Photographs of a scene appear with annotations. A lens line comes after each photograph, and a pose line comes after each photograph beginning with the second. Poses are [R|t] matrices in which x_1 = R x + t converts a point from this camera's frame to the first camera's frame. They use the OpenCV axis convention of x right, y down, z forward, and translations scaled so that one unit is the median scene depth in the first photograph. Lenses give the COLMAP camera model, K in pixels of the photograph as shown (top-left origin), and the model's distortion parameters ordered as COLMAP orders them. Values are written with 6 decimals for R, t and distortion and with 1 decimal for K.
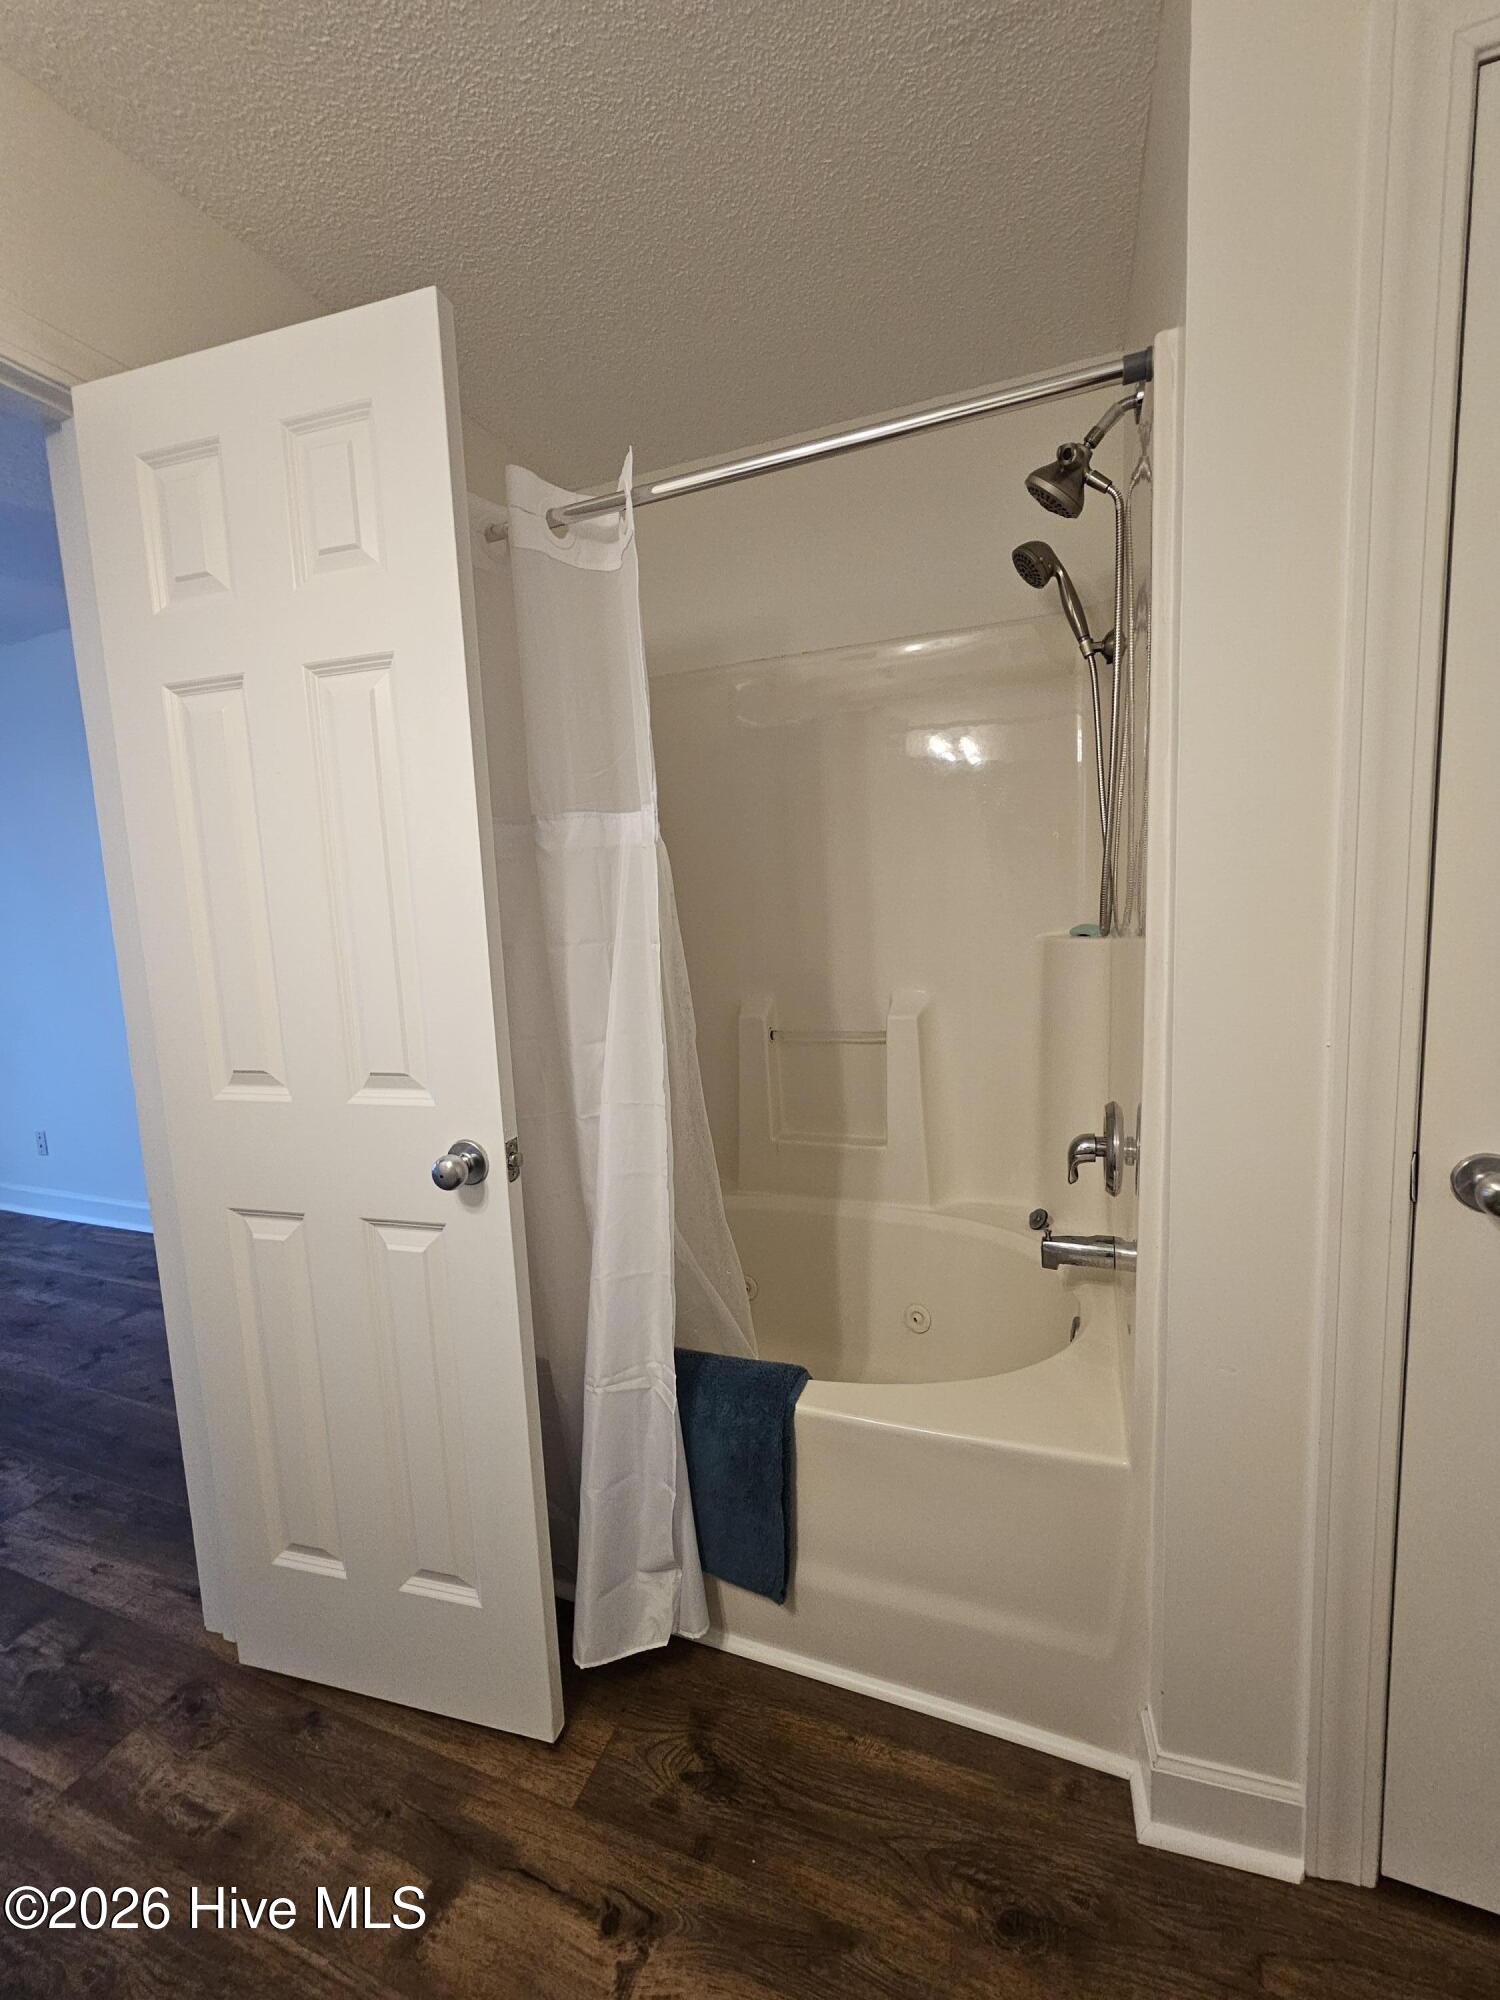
lens RADIAL K [[826.8, 0, 755.4], [0, 826.8, 992.5], [0, 0, 1]] dist [-0.006765, 0.000798]
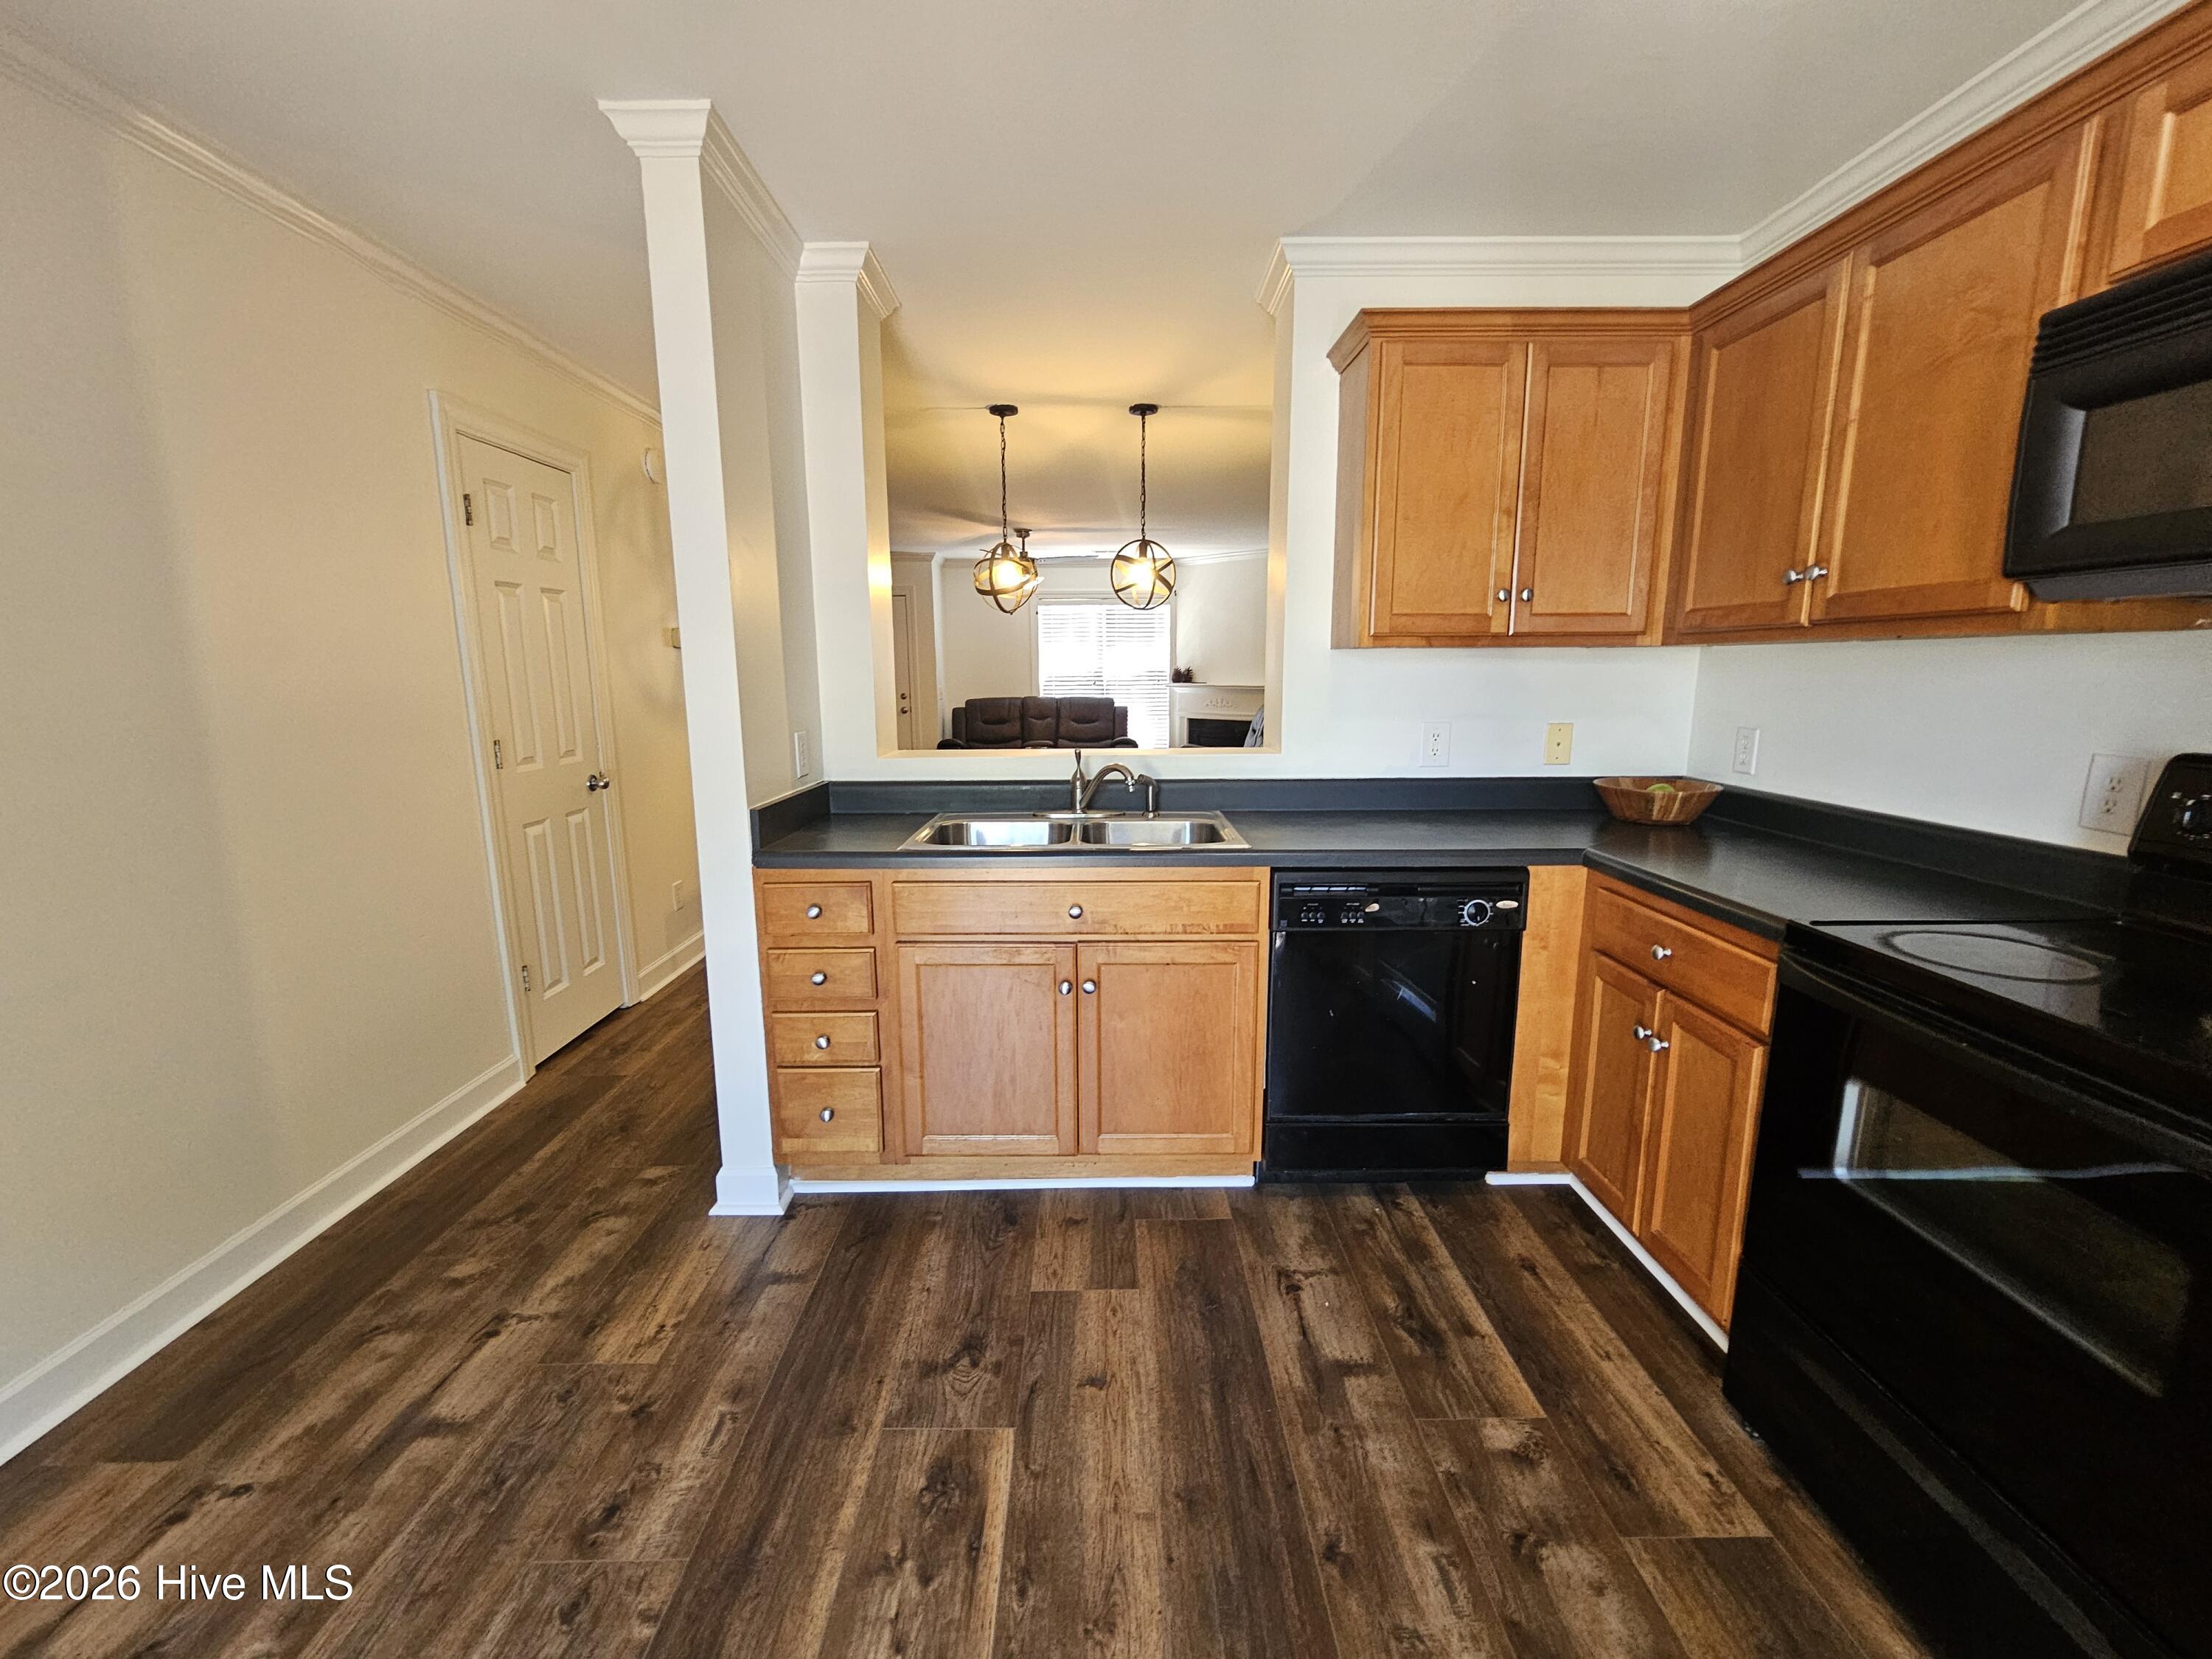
lens RADIAL K [[914.5, 0, 1098.7], [0, 914.5, 831.8], [0, 0, 1]] dist [-0.006765, 0.000798]
pose [[-0.360573, -0.126293, 0.924141, -1.501474], [0.133457, 0.973611, 0.185125, -0.167182], [-0.923134, 0.190084, -0.334203, 1.656930]]
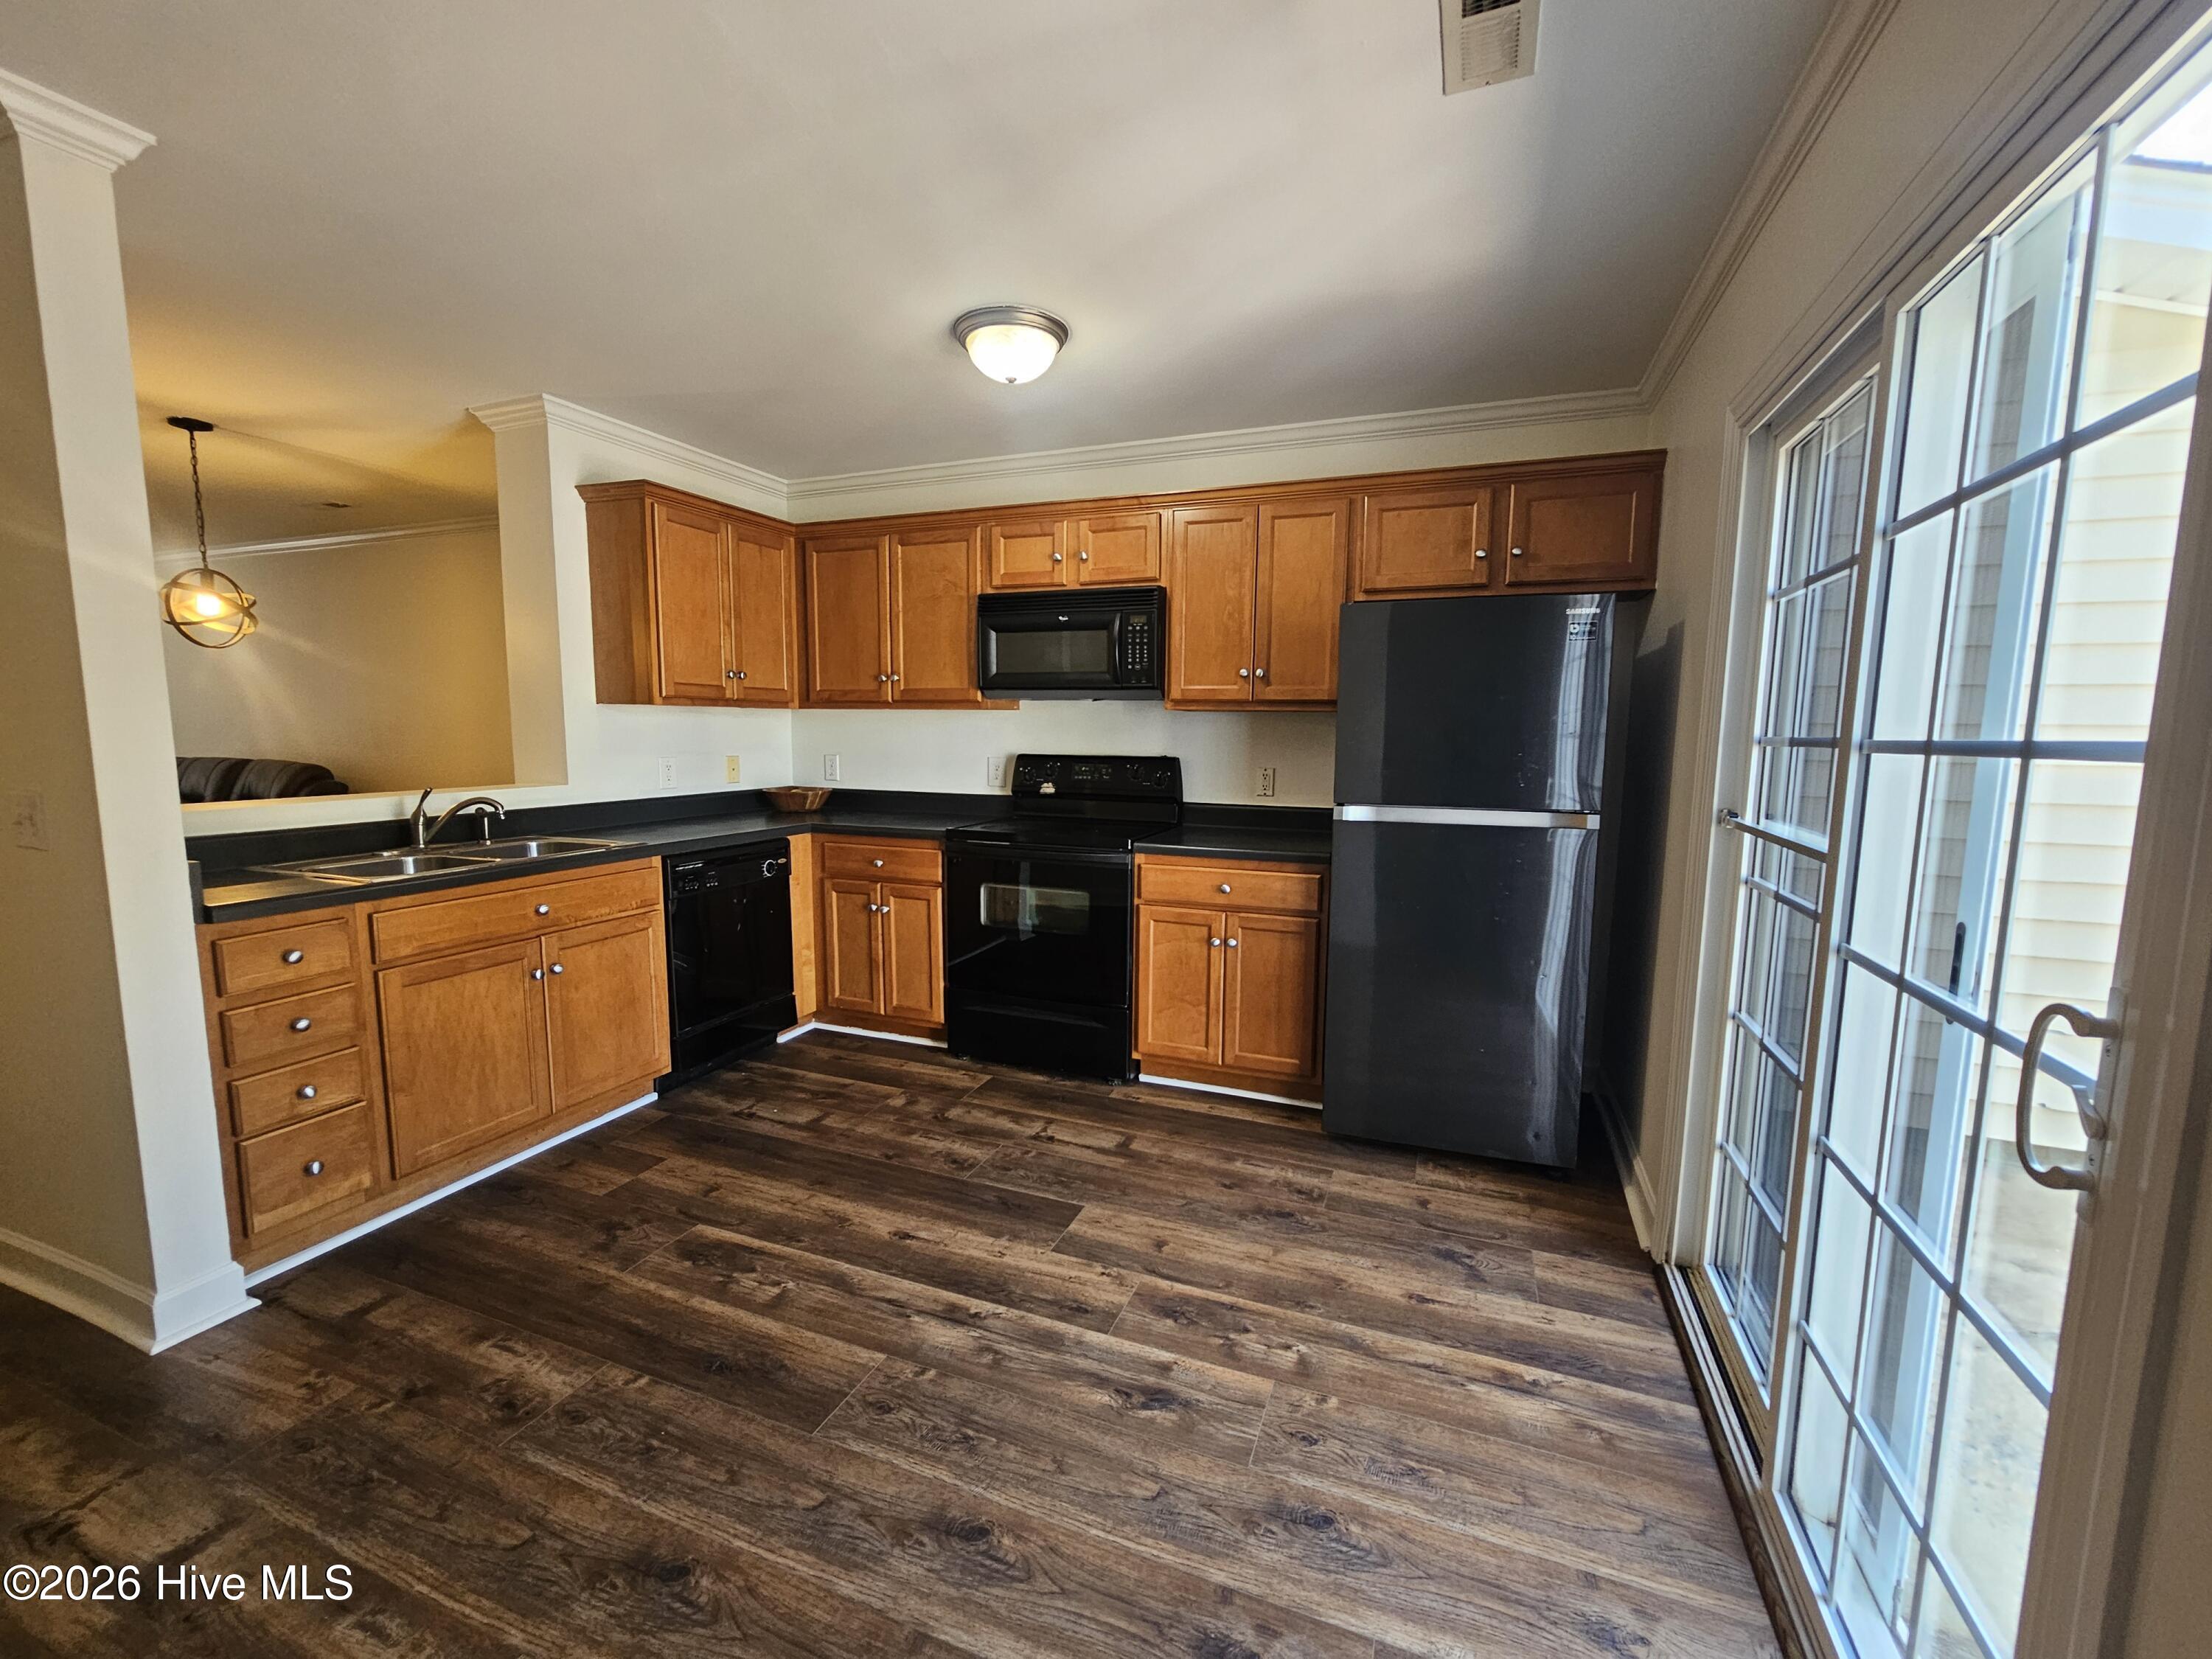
lens RADIAL K [[914.5, 0, 1120.1], [0, 914.5, 832.7], [0, 0, 1]] dist [-0.006765, 0.000798]
pose [[-0.999672, 0.025513, 0.002329, -1.262795], [0.025330, 0.970688, 0.239006, -0.375186], [0.003837, 0.238987, -0.971015, 3.300174]]
